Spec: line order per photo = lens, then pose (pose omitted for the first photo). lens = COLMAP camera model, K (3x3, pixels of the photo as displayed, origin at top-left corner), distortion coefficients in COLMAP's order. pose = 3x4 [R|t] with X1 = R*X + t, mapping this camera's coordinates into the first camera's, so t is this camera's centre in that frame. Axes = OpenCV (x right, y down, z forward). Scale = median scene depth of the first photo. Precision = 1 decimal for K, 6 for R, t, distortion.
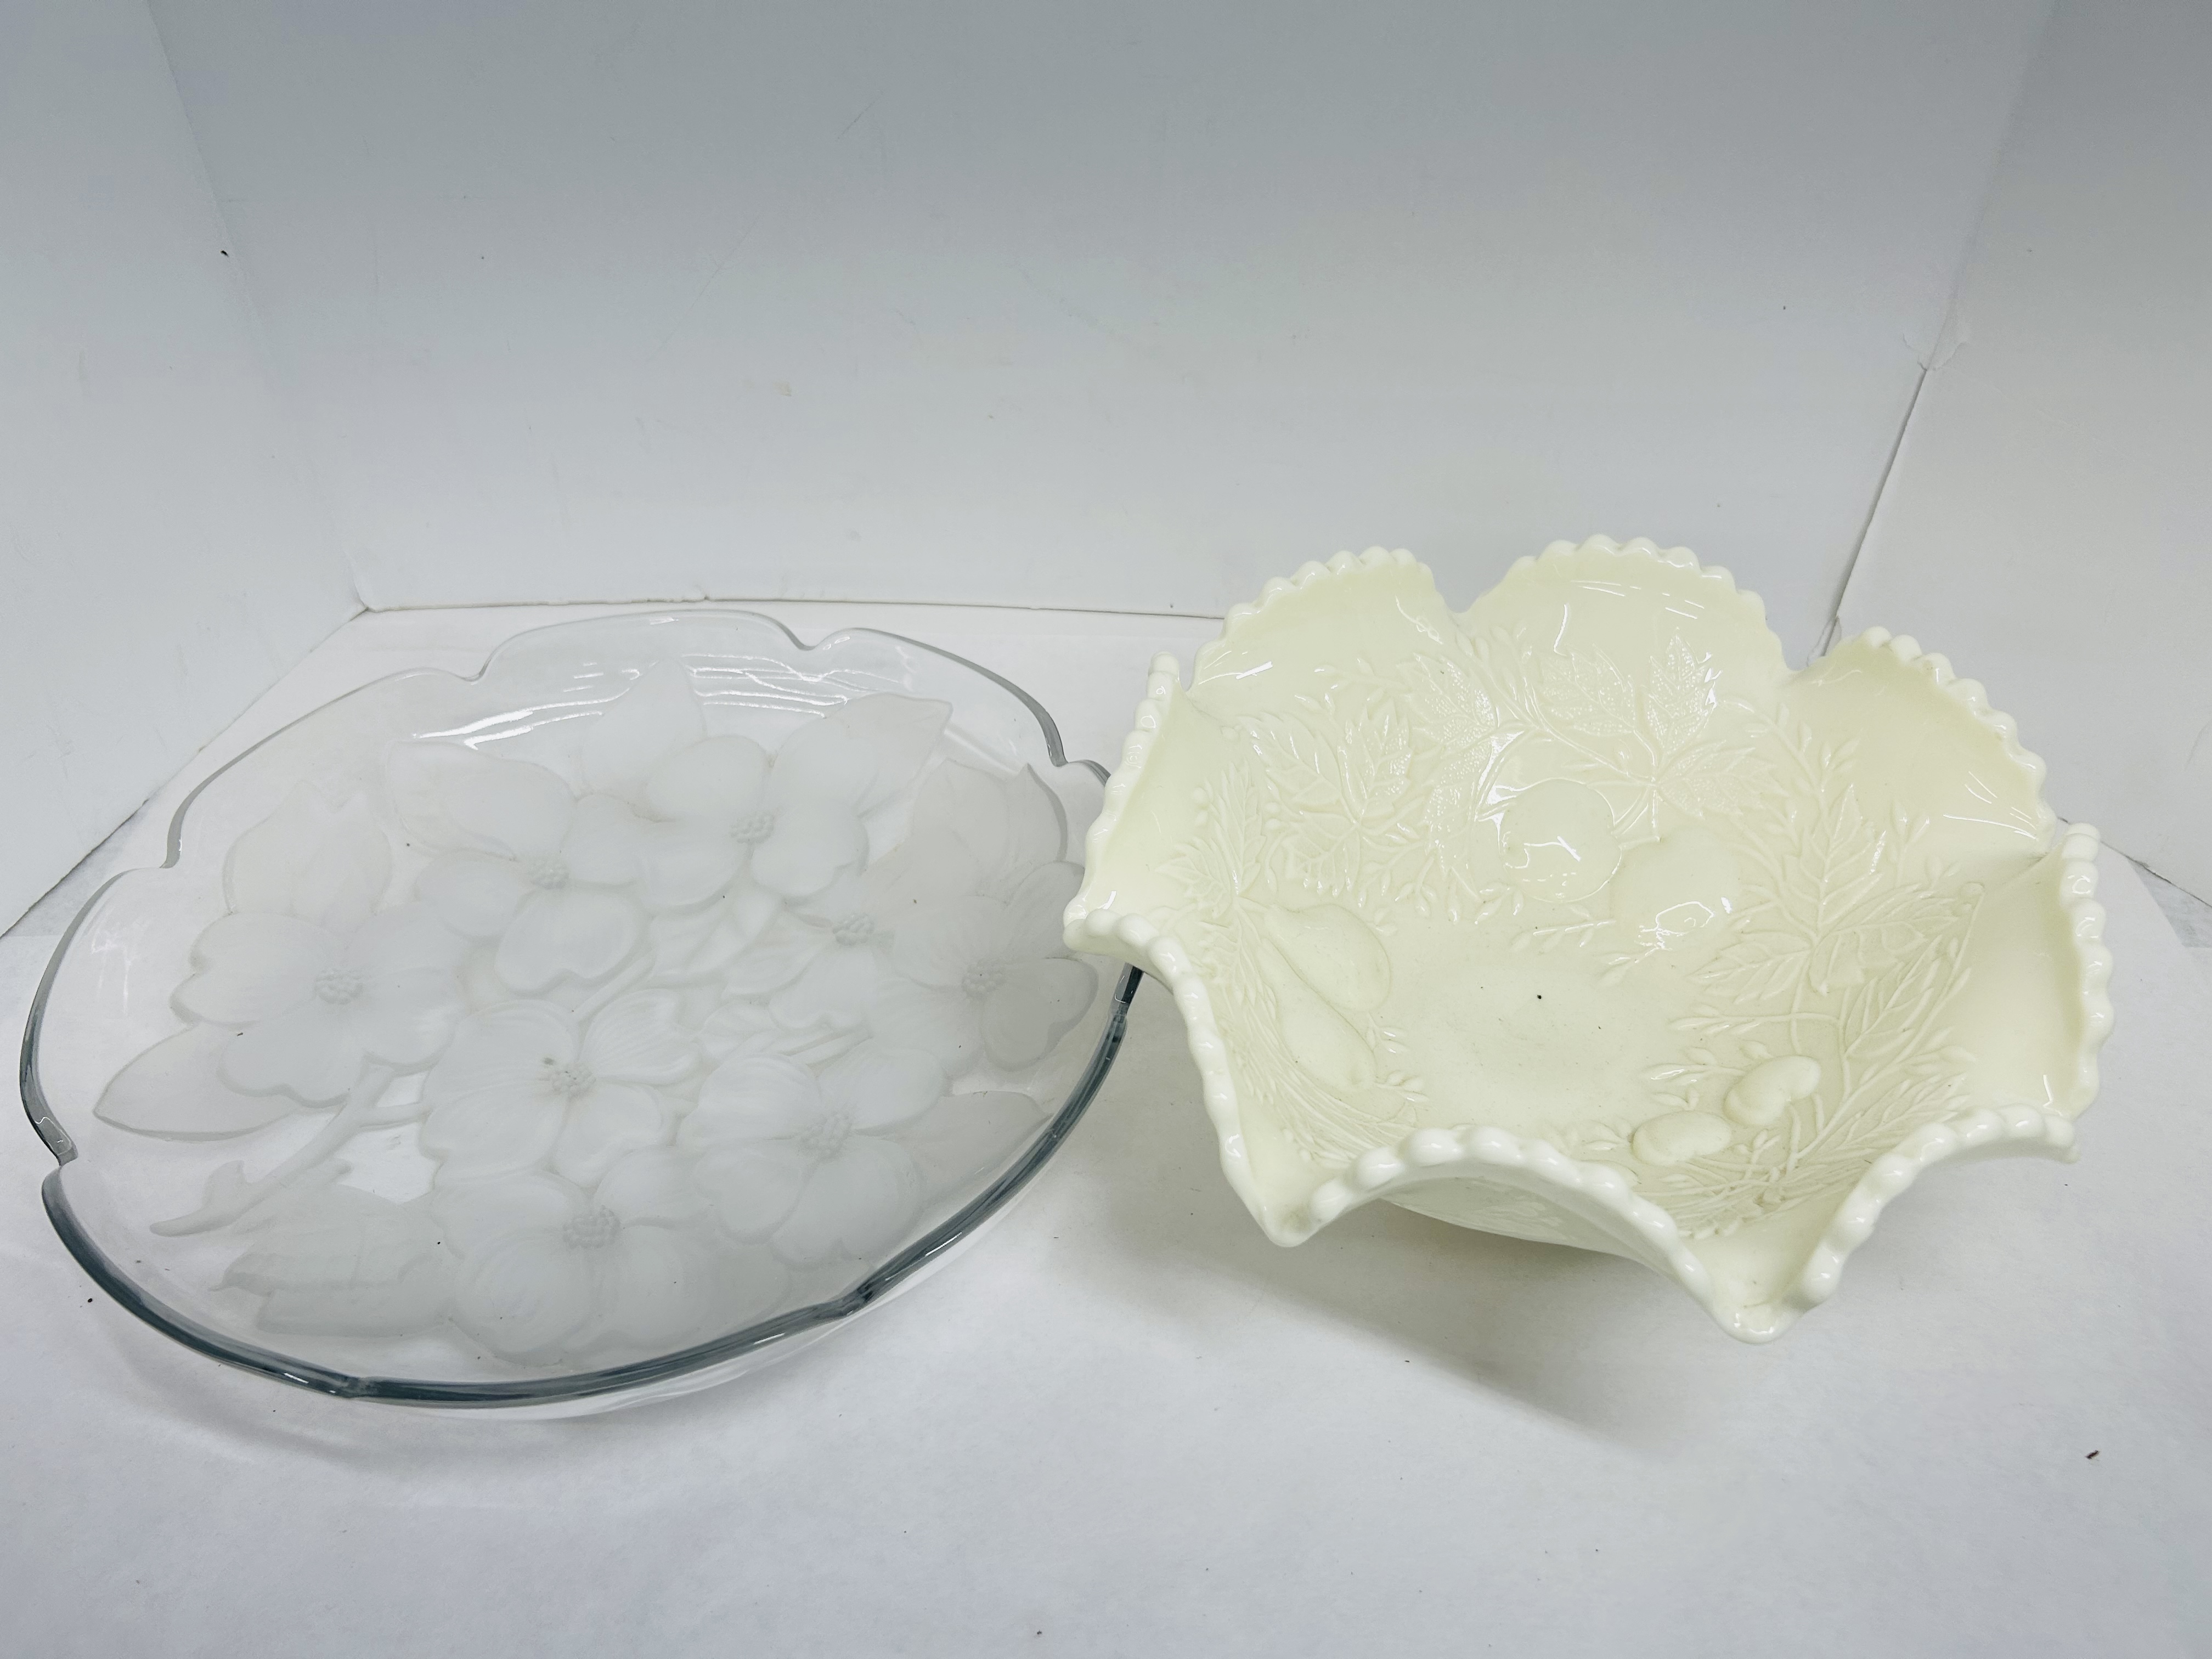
lens RADIAL K [[1630.4, 0, 1093.3], [0, 1630.4, 838.5], [0, 0, 1]] dist [0.007219, -0.005587]
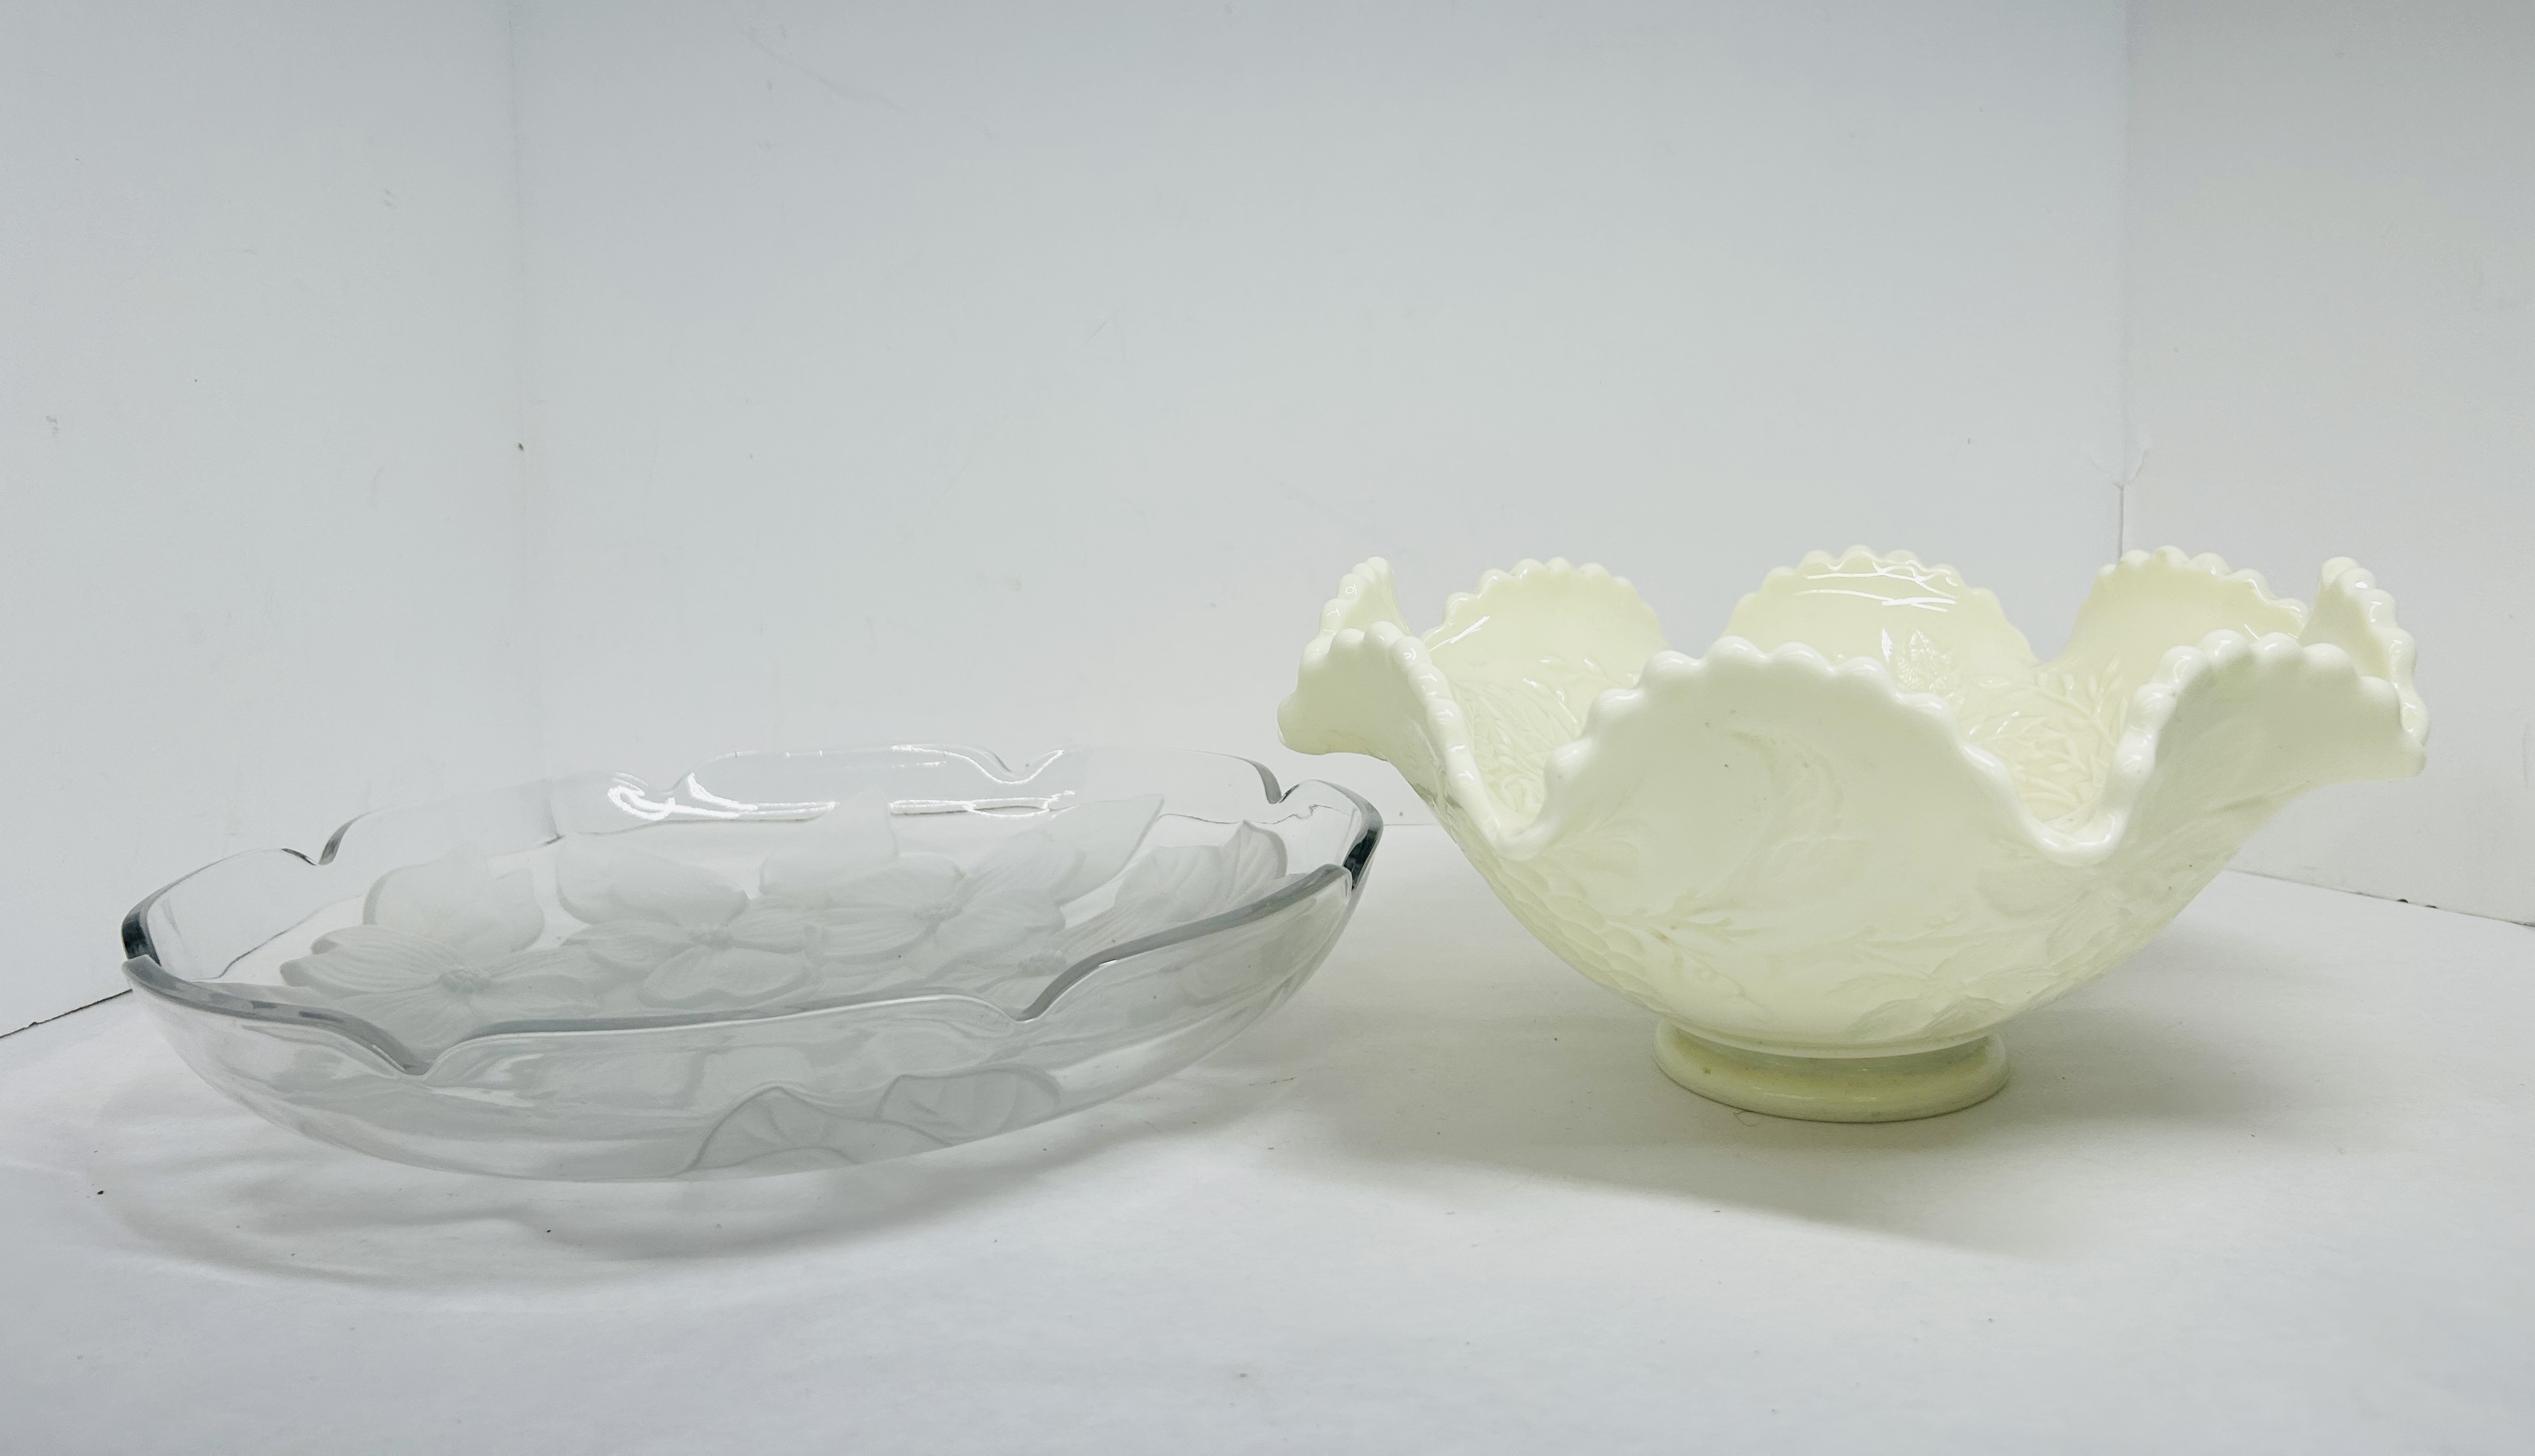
lens RADIAL K [[1900.6, 0, 1270.9], [0, 1900.6, 715.7], [0, 0, 1]] dist [-0.011366, 0.000144]
pose [[0.999030, -0.027352, -0.034498, 0.014551], [0.002491, 0.817460, -0.575980, 0.622022], [0.043955, 0.575336, 0.816735, 0.102904]]
